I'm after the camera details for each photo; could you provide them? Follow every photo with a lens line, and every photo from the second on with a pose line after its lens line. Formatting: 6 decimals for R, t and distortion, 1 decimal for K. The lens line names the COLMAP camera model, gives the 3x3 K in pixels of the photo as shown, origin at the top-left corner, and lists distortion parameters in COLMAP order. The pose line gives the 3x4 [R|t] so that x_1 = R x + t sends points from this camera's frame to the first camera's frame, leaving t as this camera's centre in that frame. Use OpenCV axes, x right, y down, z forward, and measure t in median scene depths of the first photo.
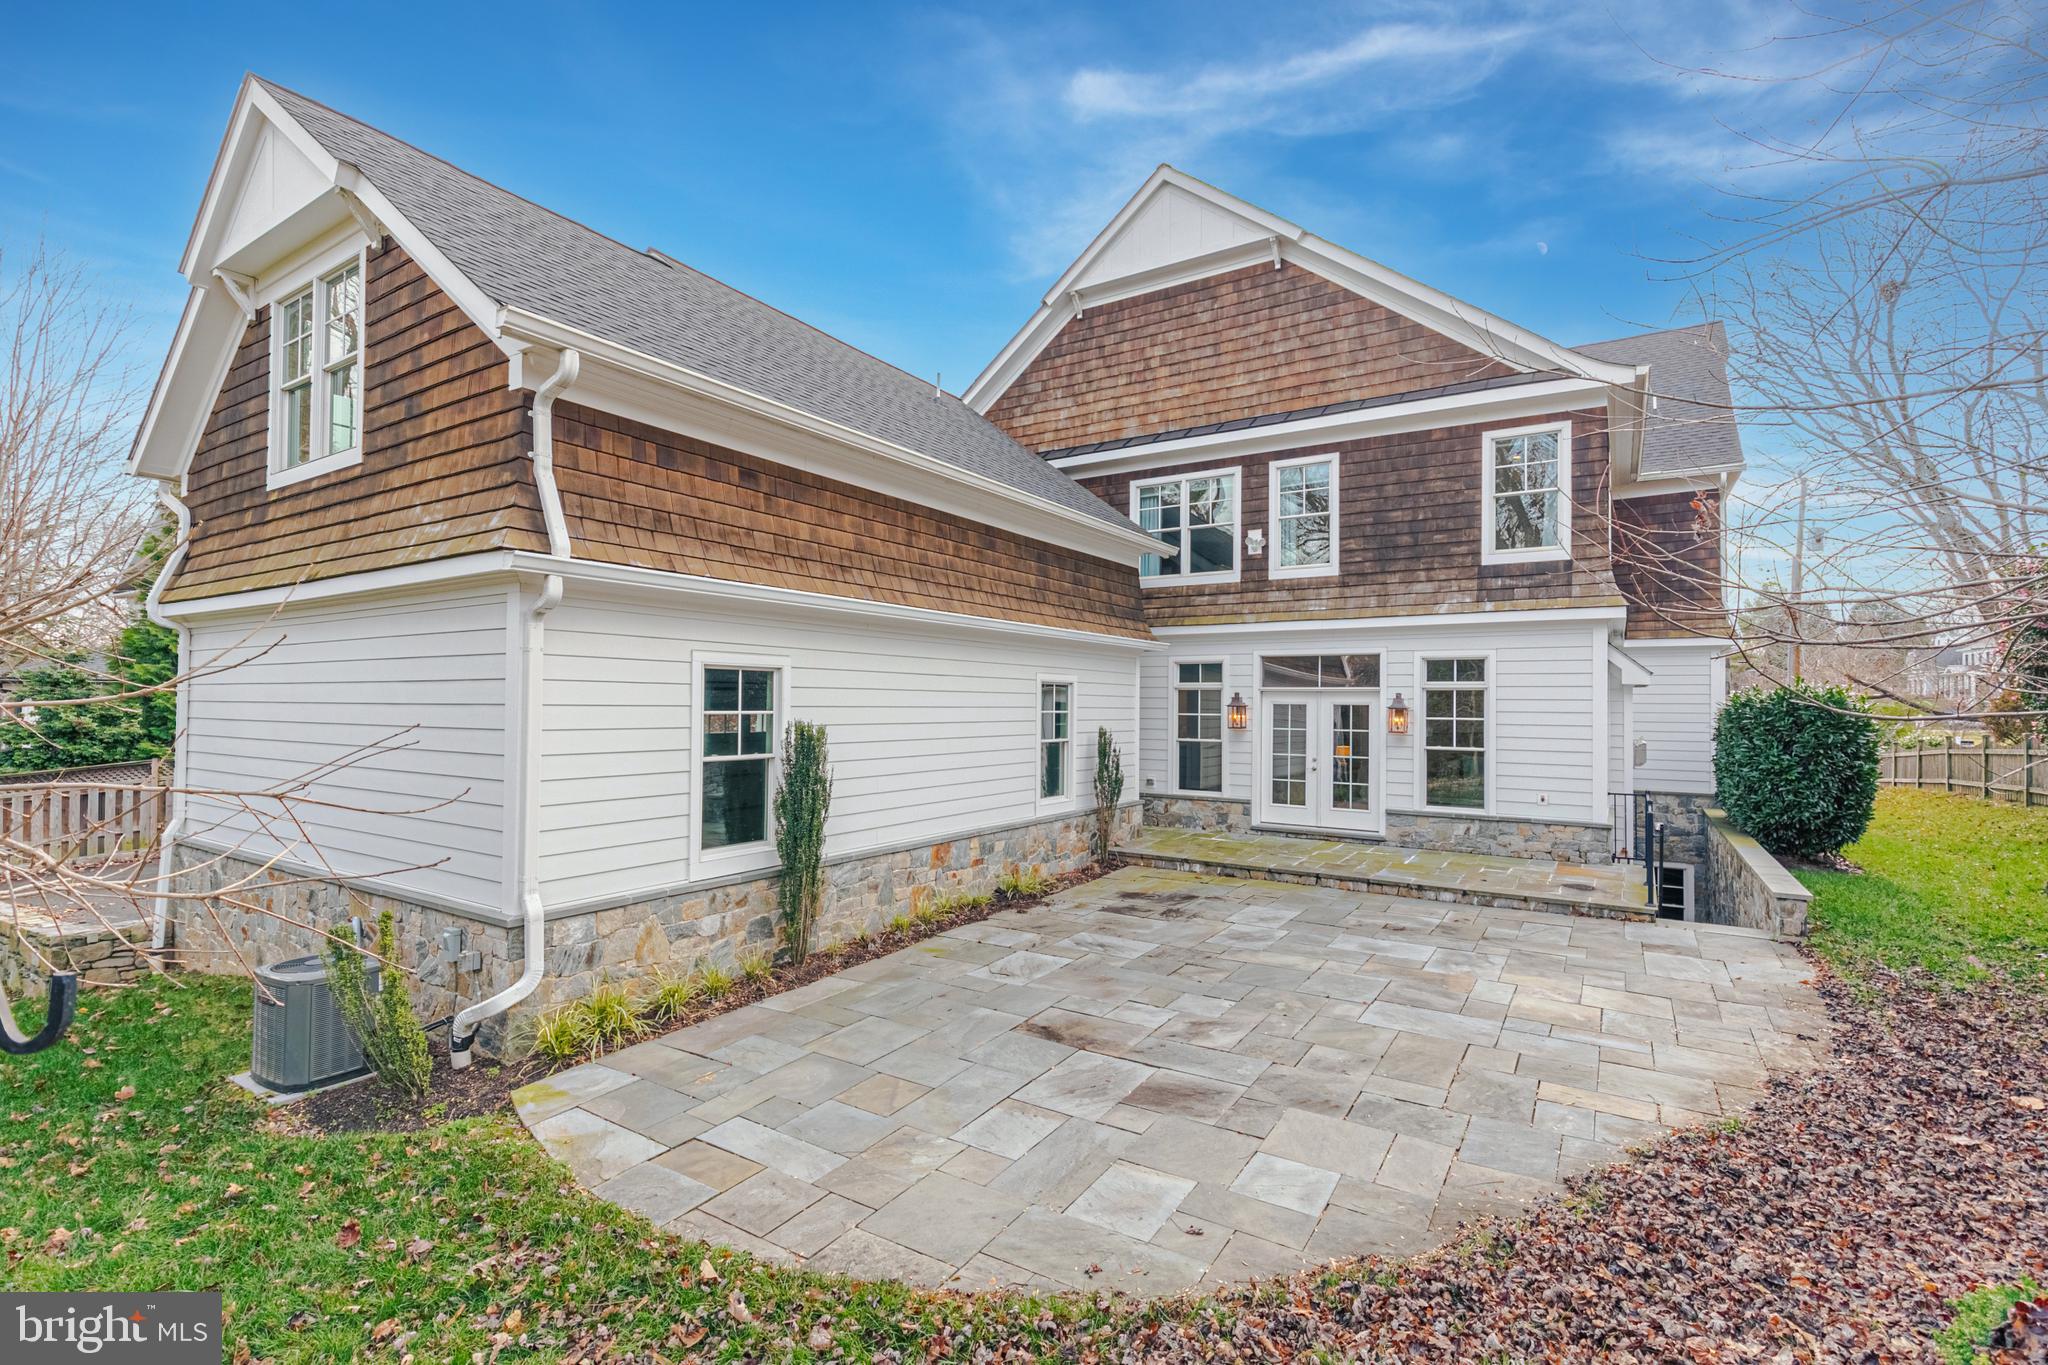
lens RADIAL K [[914.2, 0, 1014.9], [0, 914.2, 684.2], [0, 0, 1]] dist [0.010056, -0.002972]
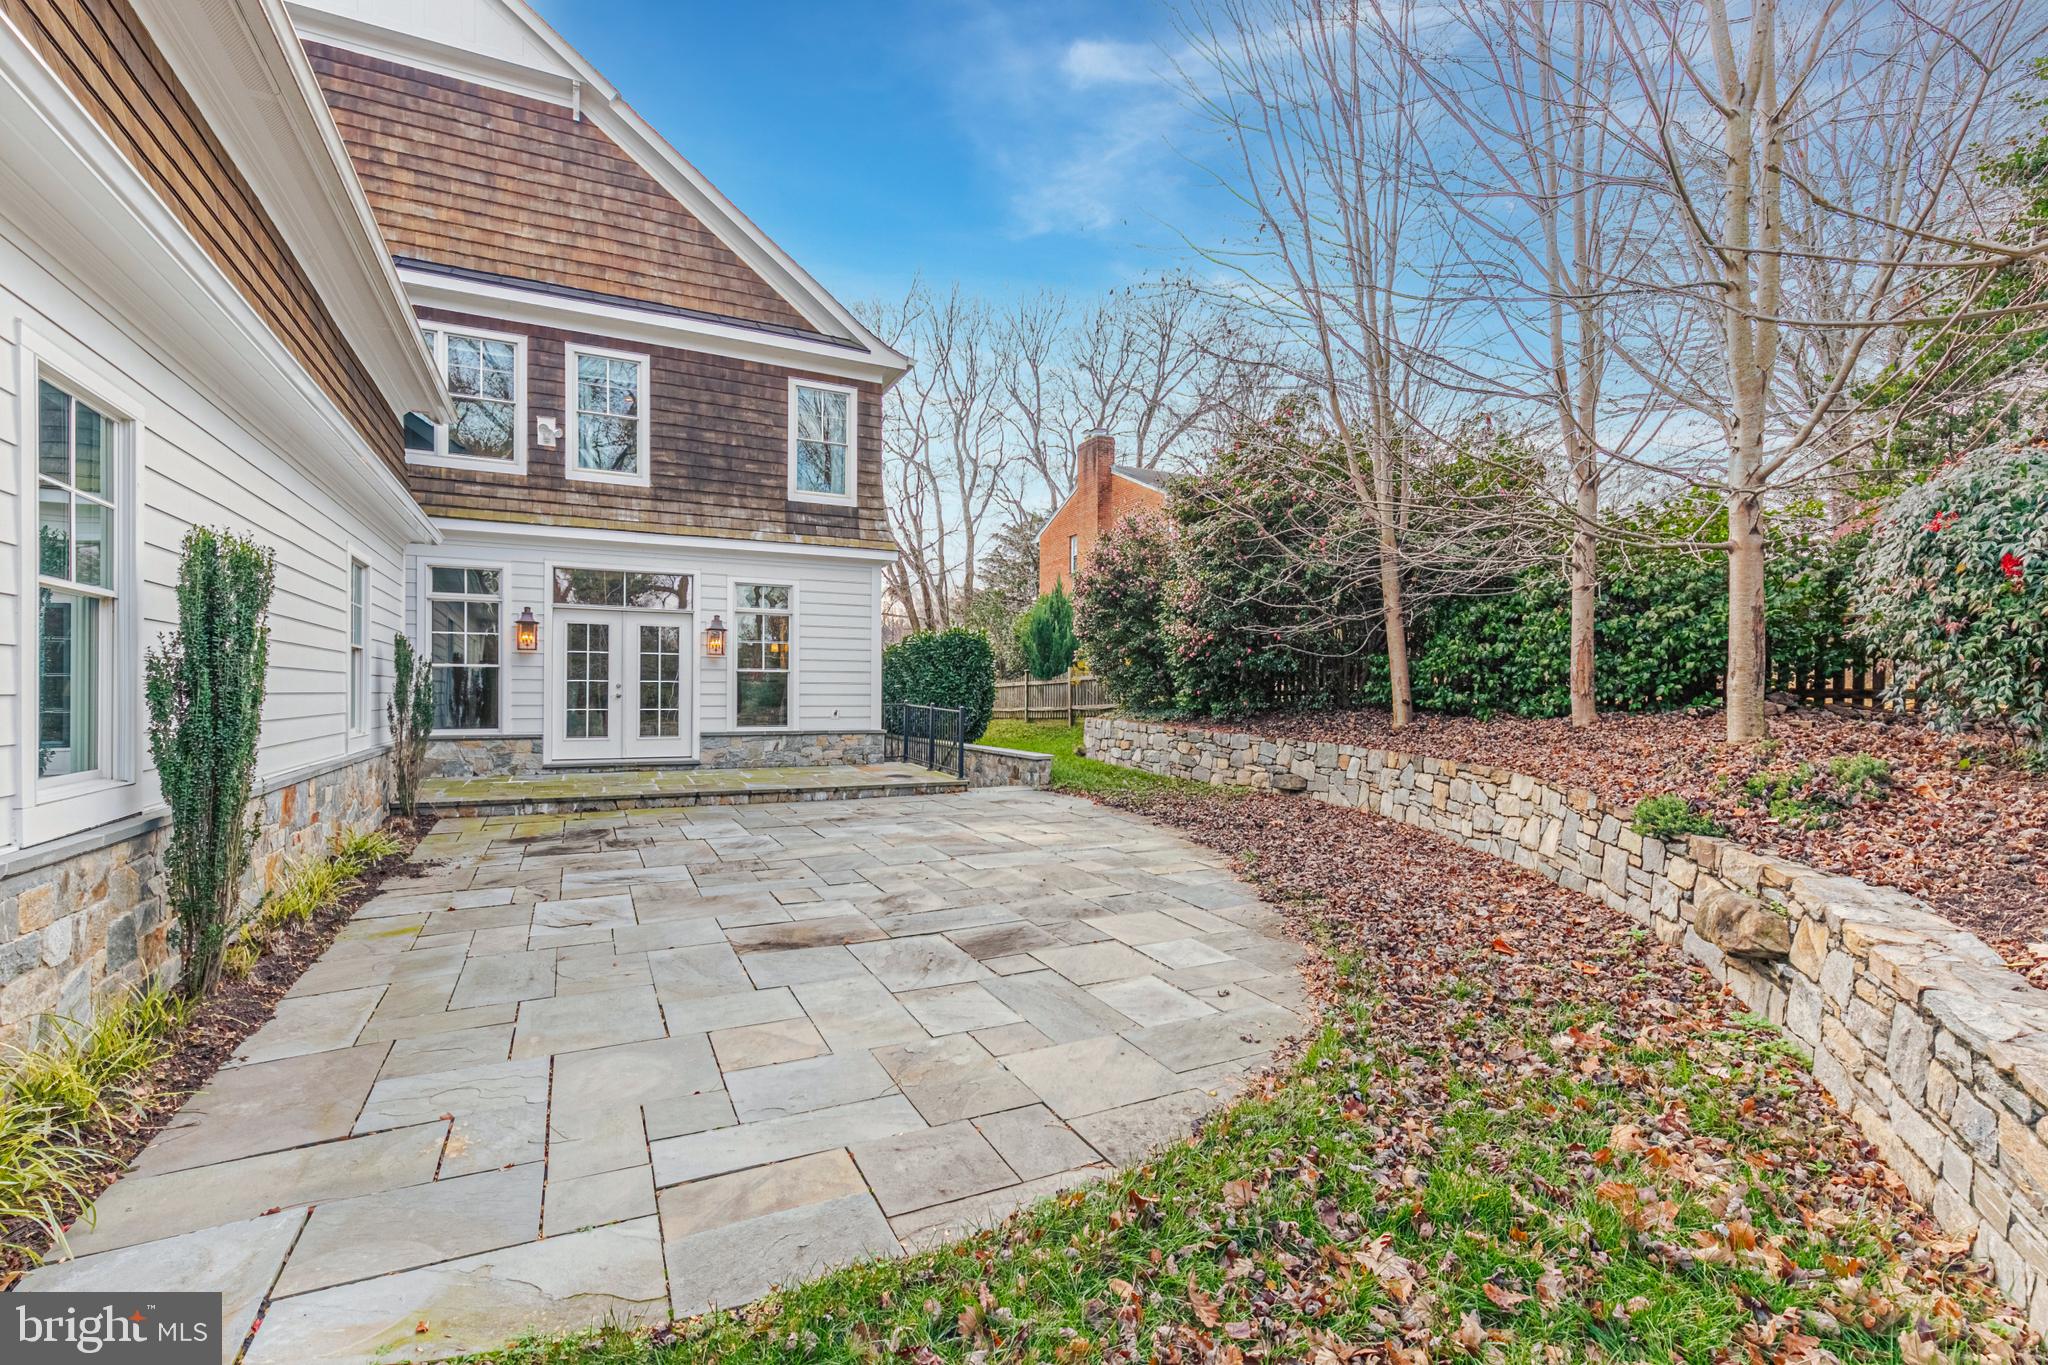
lens RADIAL K [[914.2, 0, 1017.4], [0, 914.2, 685.5], [0, 0, 1]] dist [0.010056, -0.002972]
pose [[0.517646, -0.000464, 0.855595, -0.269684], [-0.020016, 0.999720, 0.012652, 0.068353], [-0.855361, -0.023674, 0.517491, 0.203504]]
